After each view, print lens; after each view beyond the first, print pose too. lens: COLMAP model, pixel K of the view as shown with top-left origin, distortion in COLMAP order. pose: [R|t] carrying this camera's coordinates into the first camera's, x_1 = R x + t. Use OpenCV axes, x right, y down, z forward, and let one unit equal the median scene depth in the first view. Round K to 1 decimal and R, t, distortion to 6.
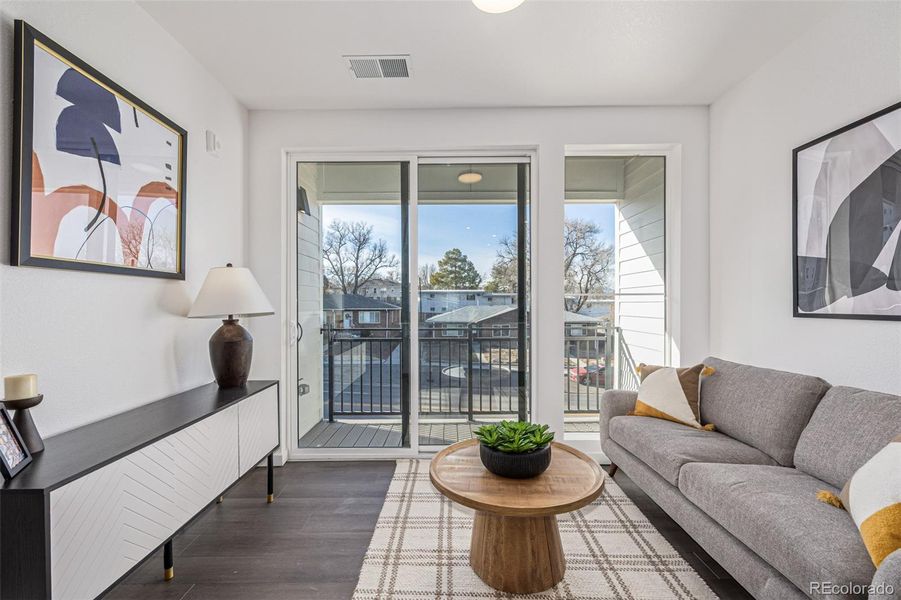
lens RADIAL K [[378.0, 0, 449.5], [0, 378.0, 303.8], [0, 0, 1]] dist [0.002859, -0.000522]
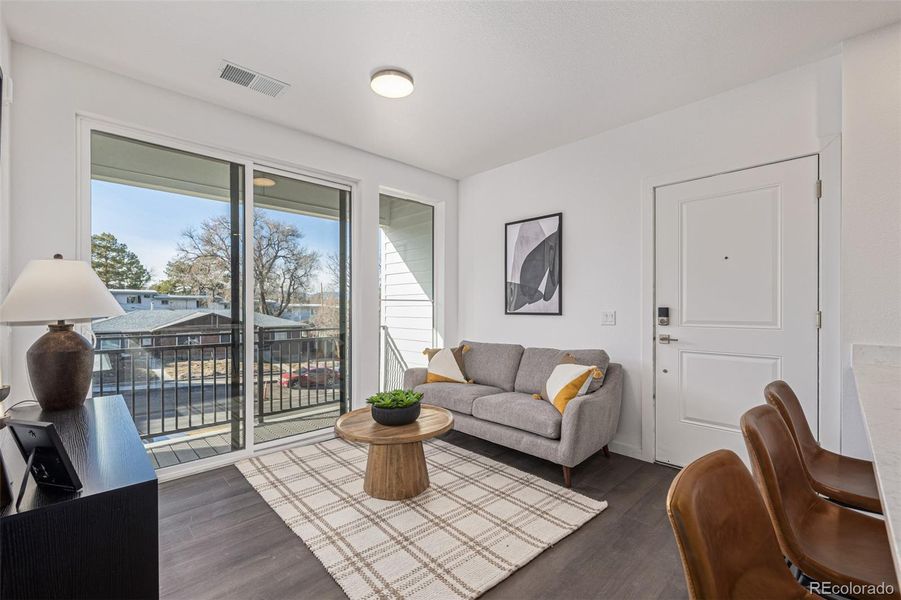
lens RADIAL K [[378.0, 0, 446.4], [0, 378.0, 310.5], [0, 0, 1]] dist [0.002859, -0.000522]
pose [[0.730247, -0.002374, 0.683179, -0.402270], [-0.001922, 0.999983, 0.005529, 0.003980], [-0.683181, -0.005350, 0.730230, -0.105512]]
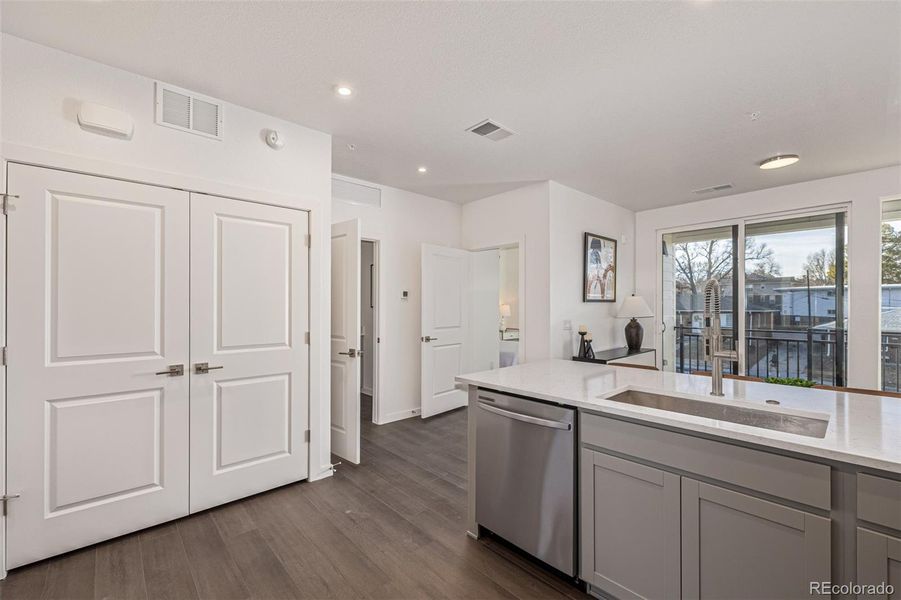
lens RADIAL K [[378.0, 0, 459.0], [0, 378.0, 302.7], [0, 0, 1]] dist [0.002859, -0.000522]
pose [[0.677784, -0.000893, -0.735260, 0.277223], [-0.002063, 0.999993, -0.003116, -0.036017], [0.735258, 0.003629, 0.677778, -0.969876]]
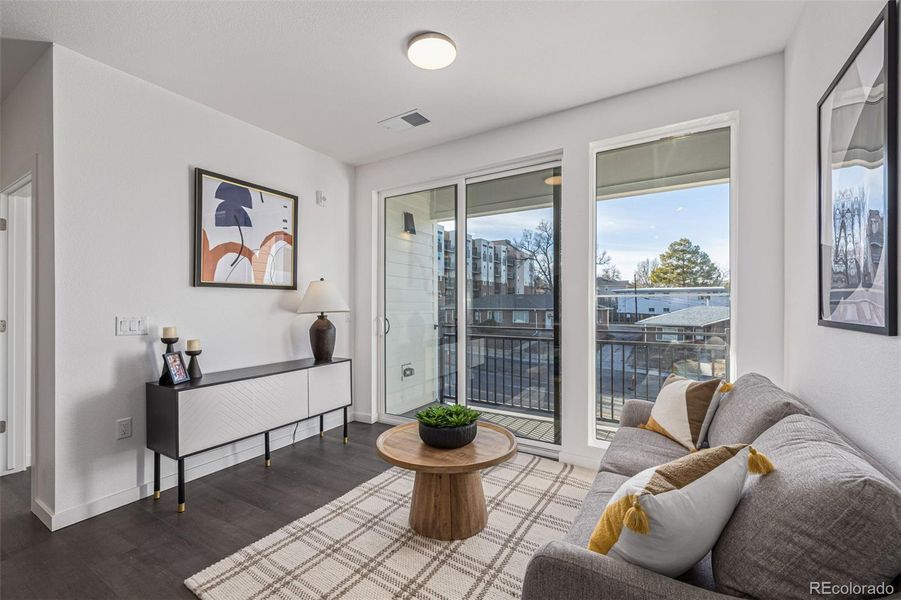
lens RADIAL K [[378.0, 0, 448.4], [0, 378.0, 302.9], [0, 0, 1]] dist [0.002859, -0.000522]
pose [[0.854971, 0.000959, -0.518675, 0.482958], [-0.001732, 0.999998, -0.001006, -0.005594], [0.518673, 0.001758, 0.854971, -0.020797]]
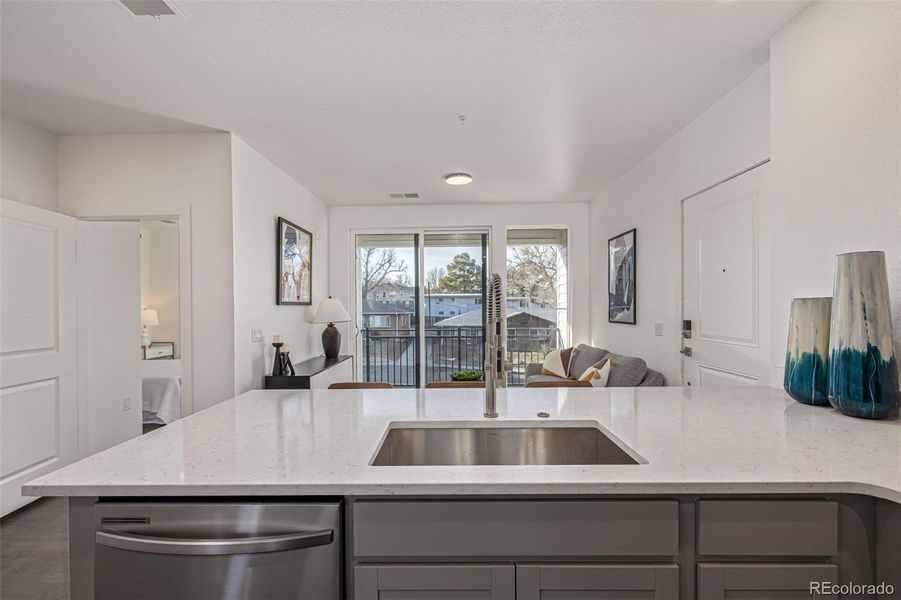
lens RADIAL K [[378.0, 0, 447.3], [0, 378.0, 316.7], [0, 0, 1]] dist [0.002859, -0.000522]
pose [[0.999559, -0.002729, -0.029581, 0.075247], [0.003449, 0.999698, 0.024317, -0.034426], [0.029505, -0.024409, 0.999267, -0.759050]]
